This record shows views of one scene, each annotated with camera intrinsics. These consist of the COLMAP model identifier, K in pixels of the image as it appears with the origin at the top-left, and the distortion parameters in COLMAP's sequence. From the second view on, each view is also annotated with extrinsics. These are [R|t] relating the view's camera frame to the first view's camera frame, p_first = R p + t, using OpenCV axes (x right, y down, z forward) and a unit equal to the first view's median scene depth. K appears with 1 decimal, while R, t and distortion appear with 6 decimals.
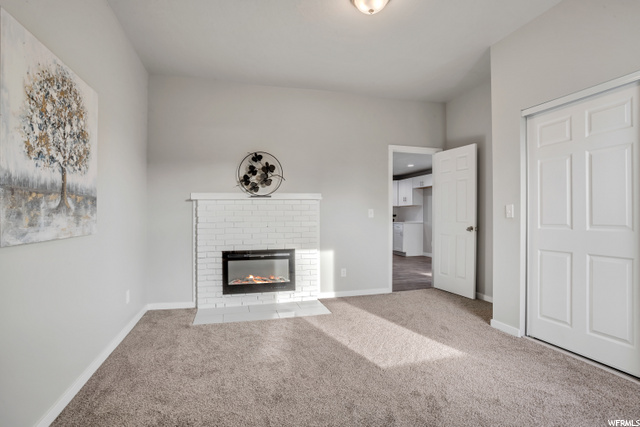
lens RADIAL K [[312.8, 0, 318.3], [0, 312.8, 215.4], [0, 0, 1]] dist [-0.043660, 0.008876]
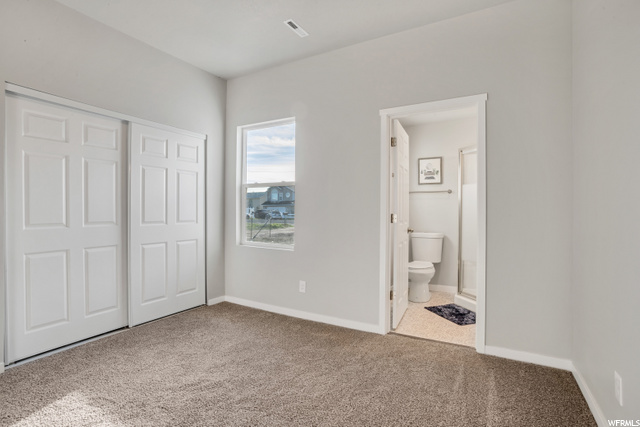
lens RADIAL K [[312.8, 0, 315.3], [0, 312.8, 209.8], [0, 0, 1]] dist [-0.043660, 0.008876]
pose [[-0.695093, 0.000266, 0.718919, -0.509566], [-0.001696, 0.999997, -0.002010, -0.015233], [-0.718917, -0.002617, -0.695091, 1.111128]]
